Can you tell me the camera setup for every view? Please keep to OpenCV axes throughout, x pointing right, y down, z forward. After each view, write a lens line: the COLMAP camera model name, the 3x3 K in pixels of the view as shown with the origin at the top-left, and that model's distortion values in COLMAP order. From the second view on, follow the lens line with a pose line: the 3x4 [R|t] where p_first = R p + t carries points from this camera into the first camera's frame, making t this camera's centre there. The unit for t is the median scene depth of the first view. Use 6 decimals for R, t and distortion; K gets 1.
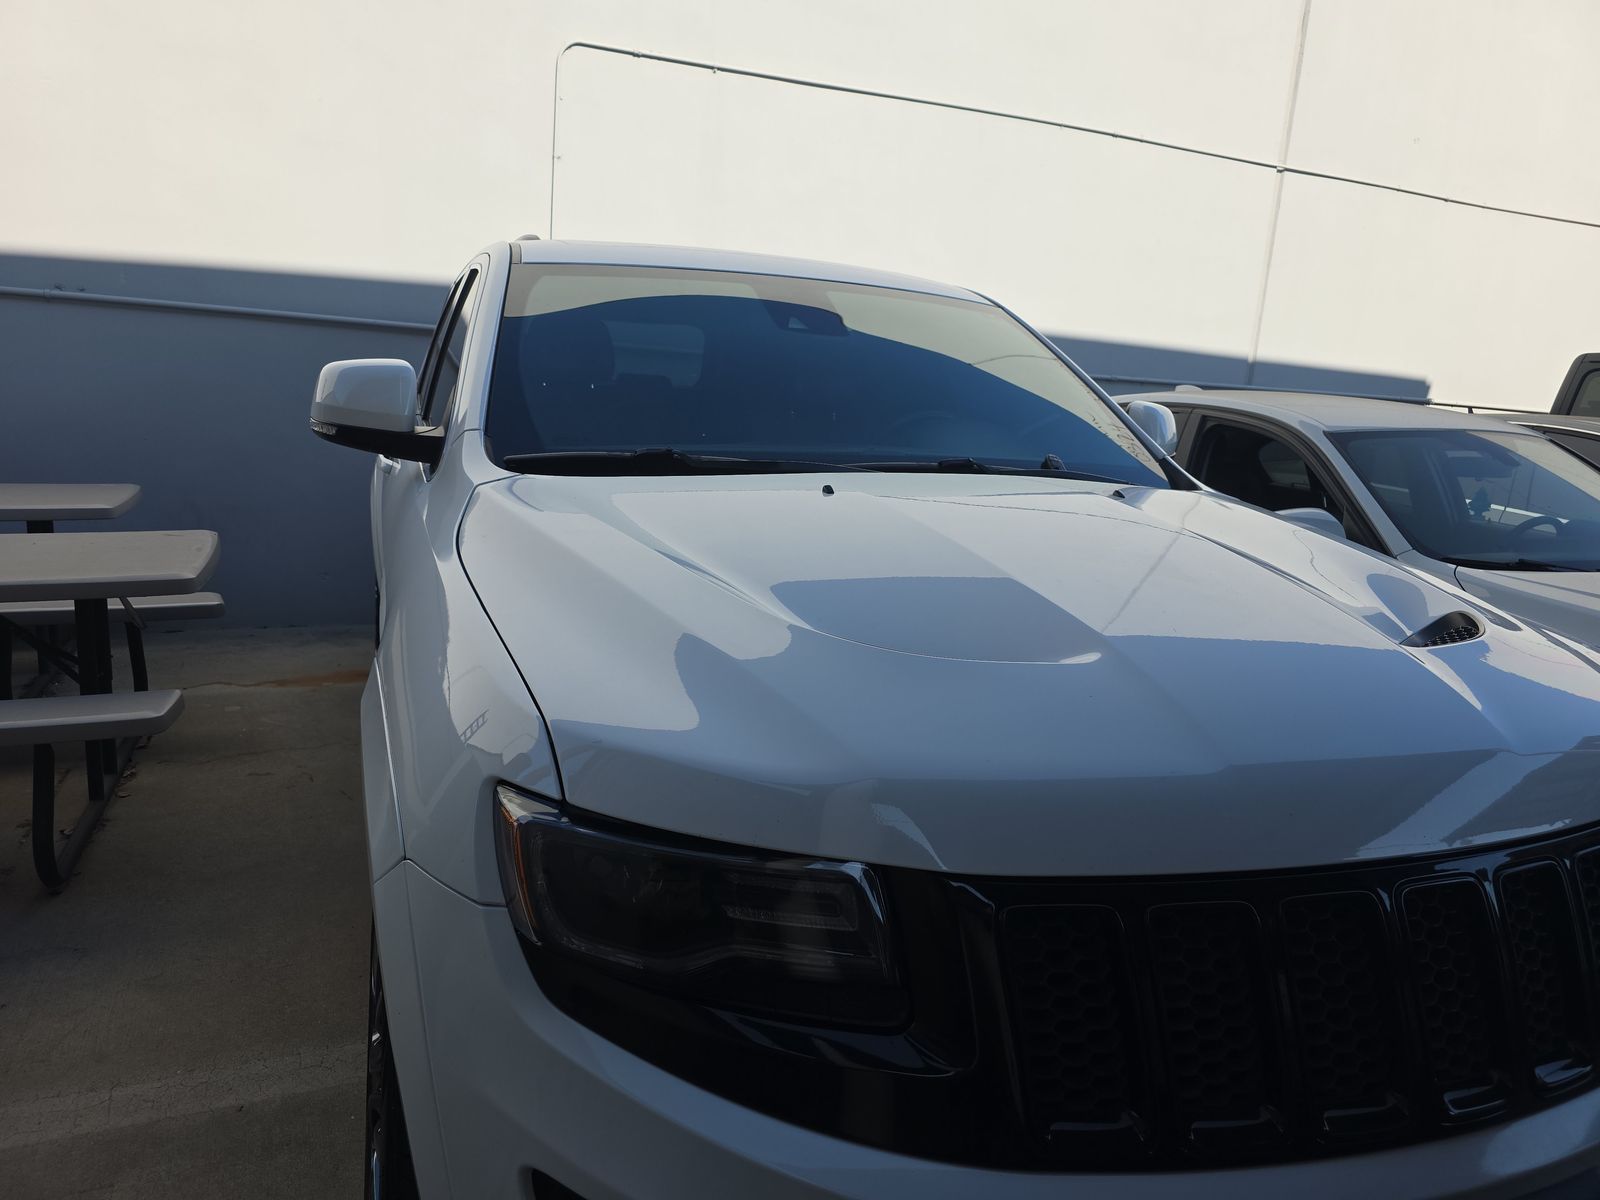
lens RADIAL K [[1054.4, 0, 808.5], [0, 1054.4, 599.6], [0, 0, 1]] dist [0.037221, -0.034237]
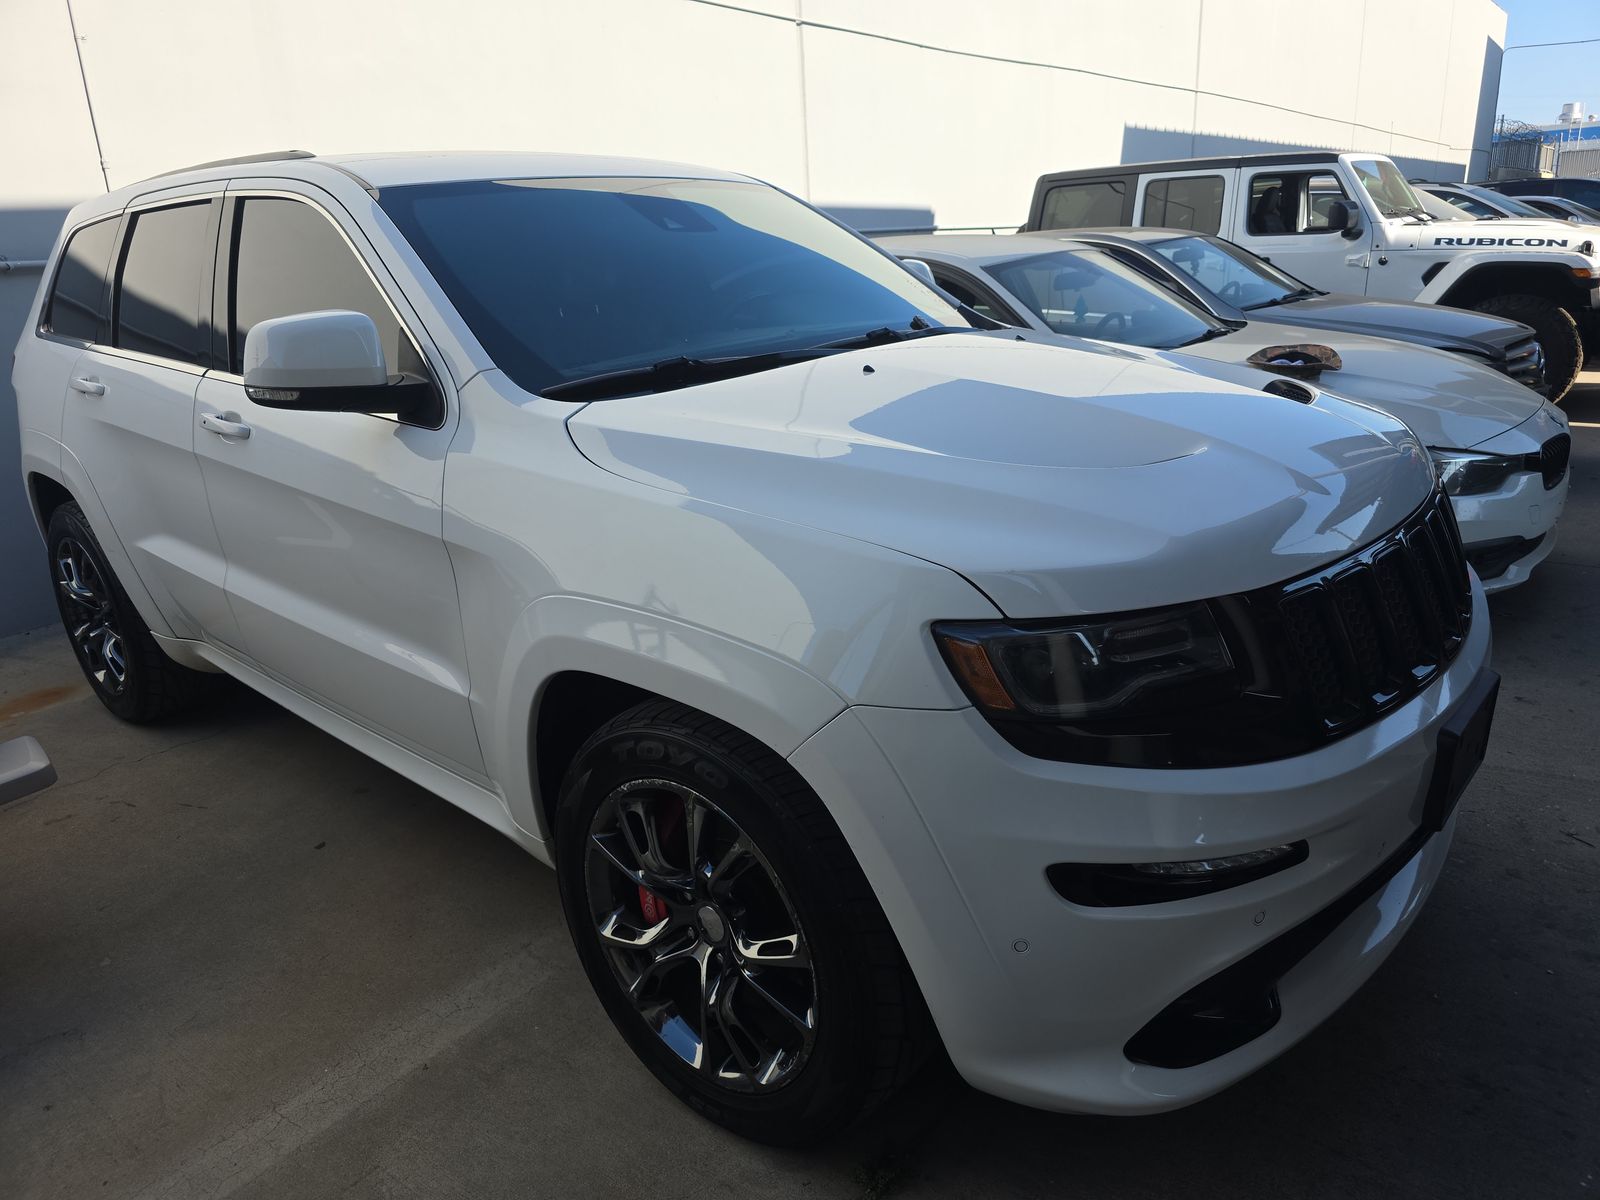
lens RADIAL K [[1054.4, 0, 808.5], [0, 1054.4, 599.6], [0, 0, 1]] dist [0.037221, -0.034237]
pose [[0.878858, -0.250399, 0.406090, -0.332895], [0.198797, 0.965983, 0.165397, -0.035412], [-0.433691, -0.064631, 0.898741, -0.035420]]
